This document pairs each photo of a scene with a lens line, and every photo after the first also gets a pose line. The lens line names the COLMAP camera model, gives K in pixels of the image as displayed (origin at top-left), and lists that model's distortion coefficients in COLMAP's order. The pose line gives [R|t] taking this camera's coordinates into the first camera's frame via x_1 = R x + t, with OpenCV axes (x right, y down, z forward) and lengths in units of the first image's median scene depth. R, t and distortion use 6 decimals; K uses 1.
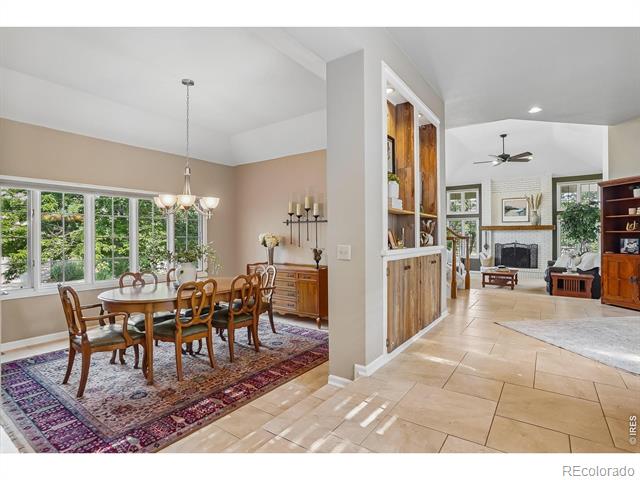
lens RADIAL K [[334.8, 0, 322.0], [0, 334.8, 234.8], [0, 0, 1]] dist [-0.024381, 0.000586]
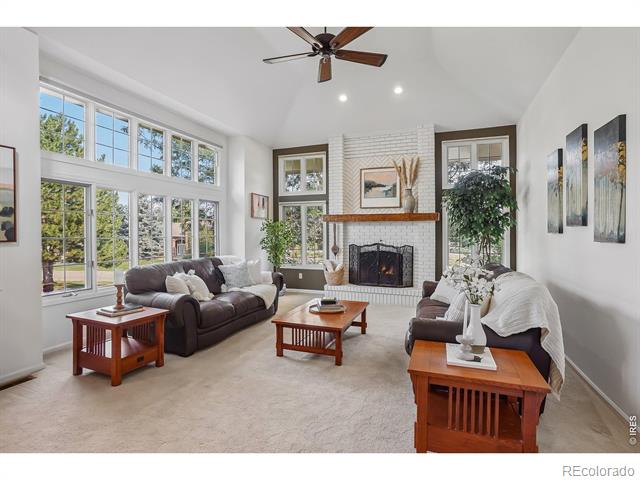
lens RADIAL K [[334.8, 0, 322.0], [0, 334.8, 234.8], [0, 0, 1]] dist [-0.024381, 0.000586]
pose [[0.967178, -0.008769, 0.253950, 0.338436], [0.005428, 0.999889, 0.013855, 0.000723], [-0.254044, -0.012021, 0.967118, 0.460322]]
